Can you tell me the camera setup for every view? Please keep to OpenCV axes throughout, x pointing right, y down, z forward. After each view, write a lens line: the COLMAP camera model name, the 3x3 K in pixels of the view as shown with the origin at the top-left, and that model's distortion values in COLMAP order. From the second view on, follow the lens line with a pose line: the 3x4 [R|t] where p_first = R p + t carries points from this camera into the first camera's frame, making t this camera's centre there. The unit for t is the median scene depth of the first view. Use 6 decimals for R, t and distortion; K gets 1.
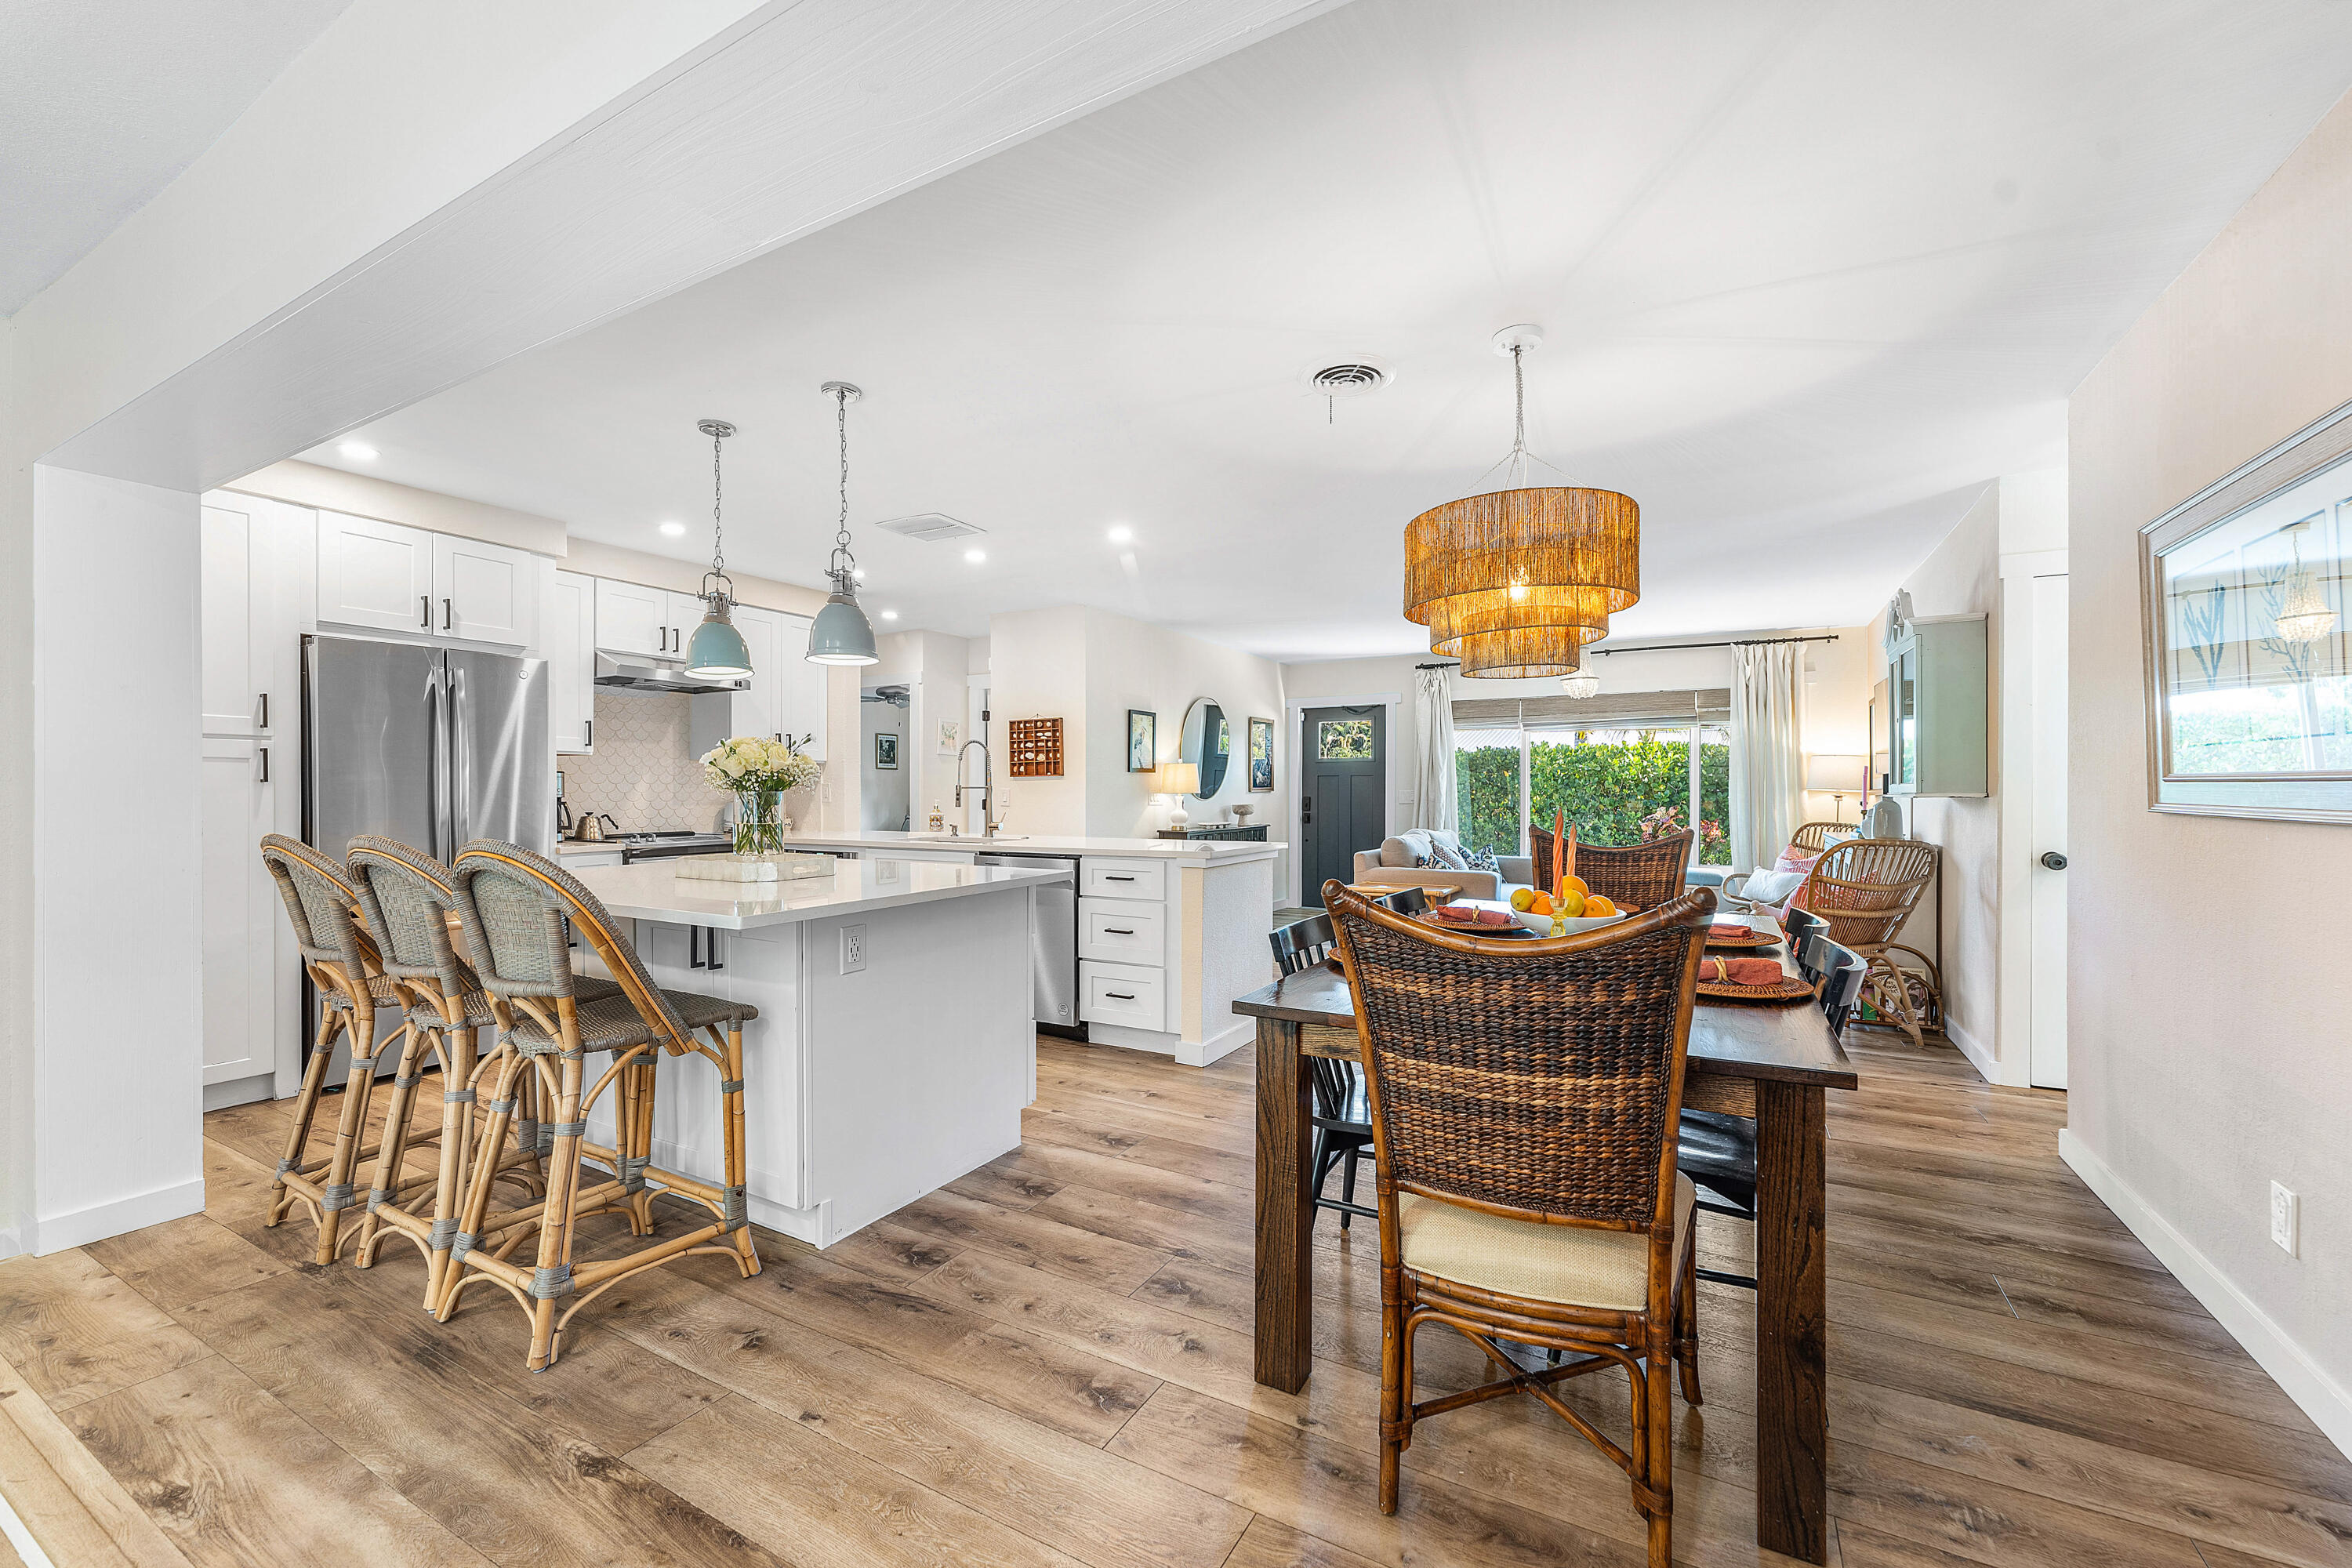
lens RADIAL K [[984.8, 0, 1183.3], [0, 984.8, 794.4], [0, 0, 1]] dist [0.019559, 0.000110]
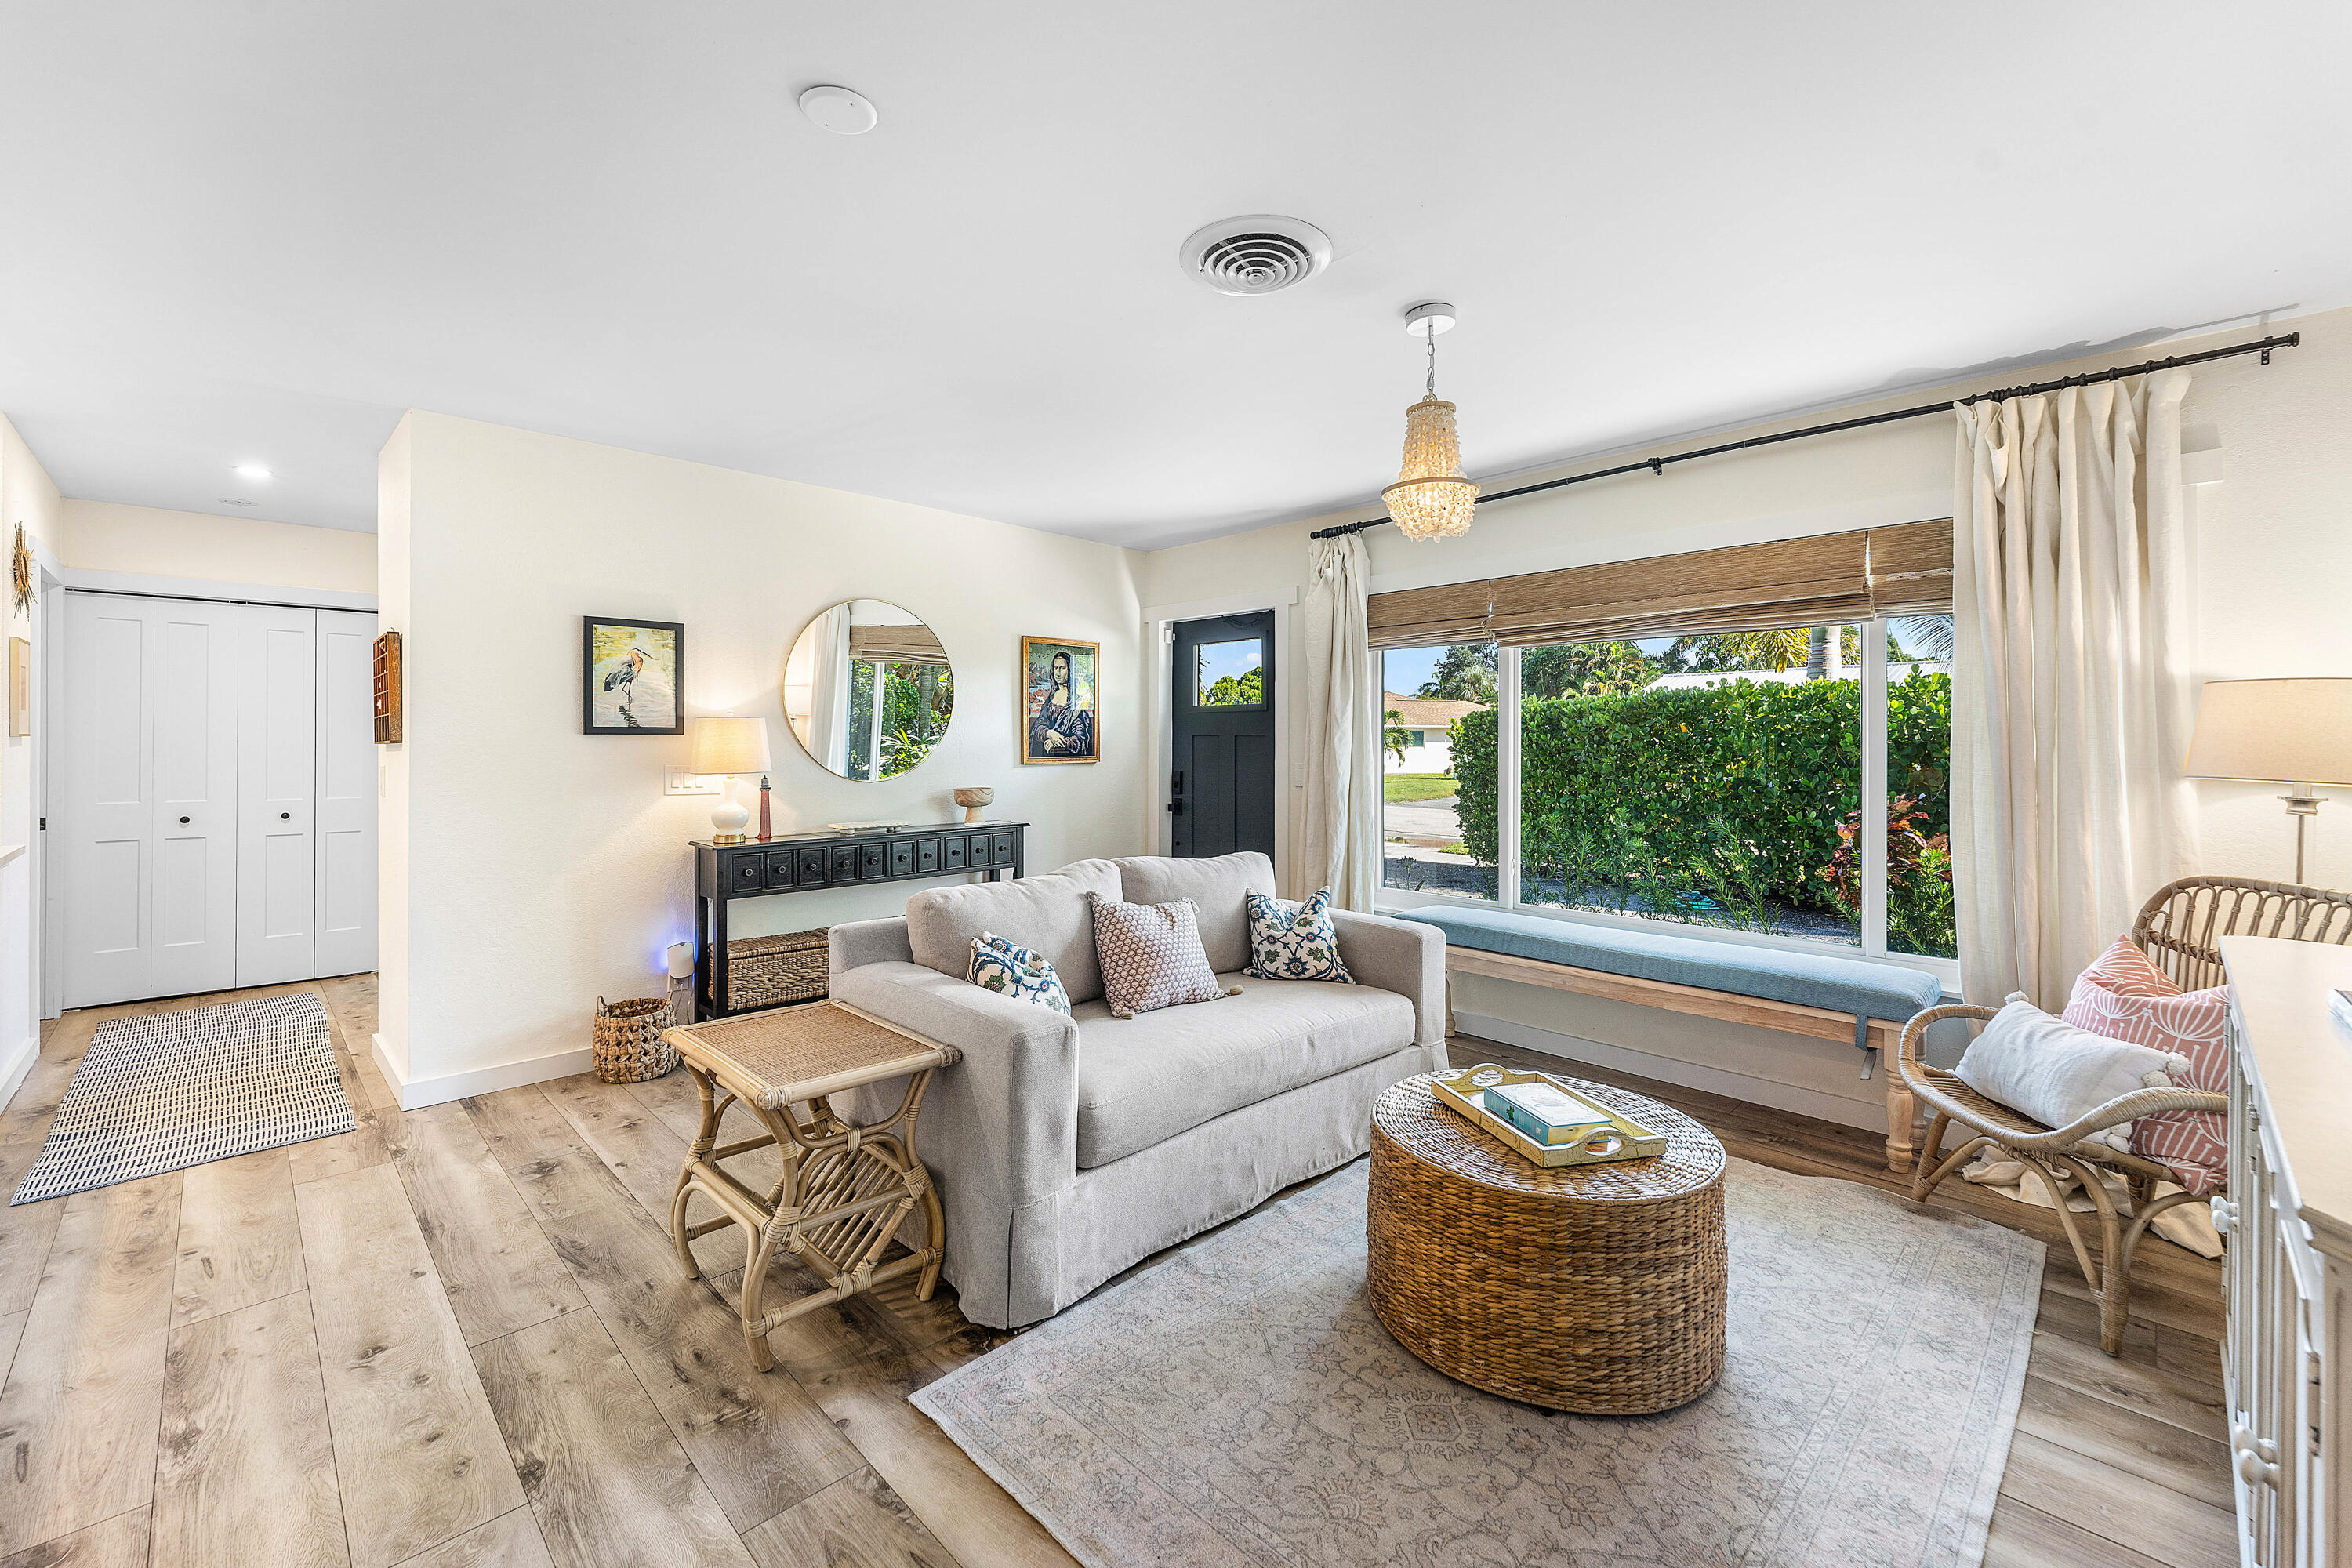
lens RADIAL K [[966.3, 0, 1178.5], [0, 966.3, 739.4], [0, 0, 1]] dist [-0.000259, 0.000148]
pose [[0.957005, 0.000445, -0.290070, 0.372126], [-0.002463, 0.999975, -0.006594, -0.015969], [0.290060, 0.007025, 0.956983, 0.548891]]
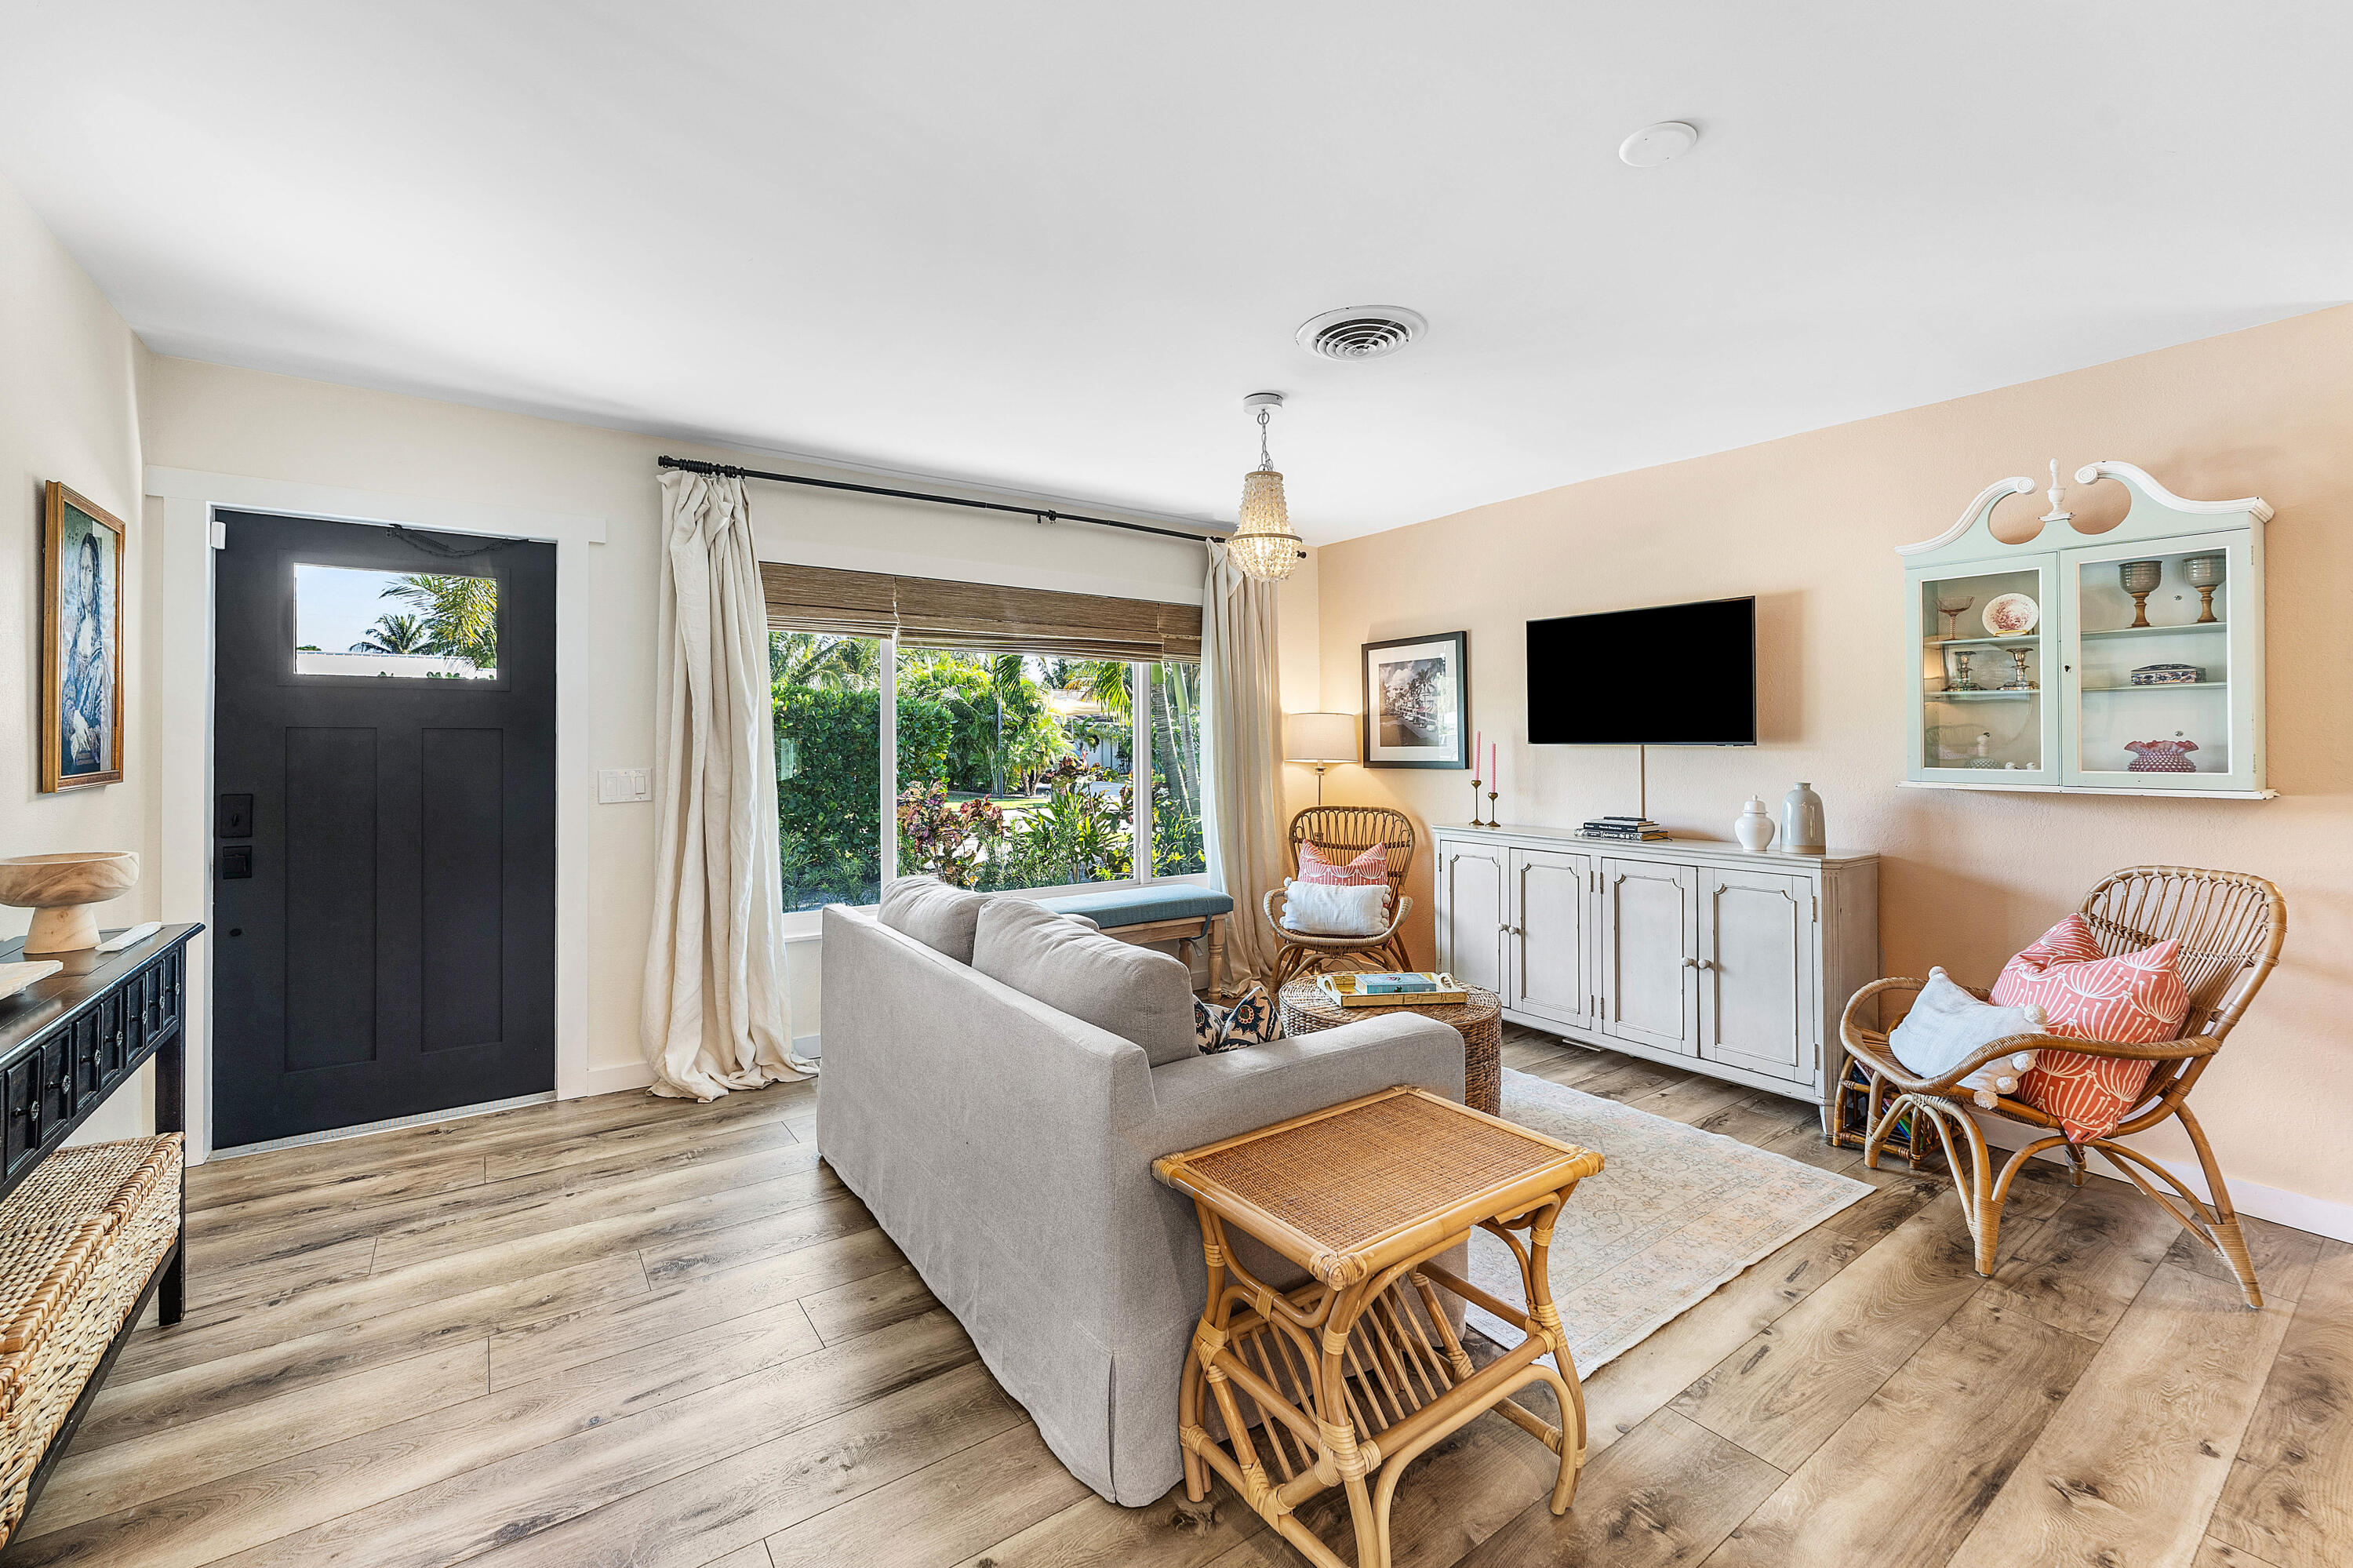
lens RADIAL K [[966.7, 0, 1179.0], [0, 966.7, 739.4], [0, 0, 1]] dist [-0.000259, 0.000148]
pose [[0.431288, 0.003729, 0.902207, -0.029837], [0.000665, 0.999990, -0.004451, -0.016753], [-0.902214, 0.002520, 0.431281, 0.745377]]
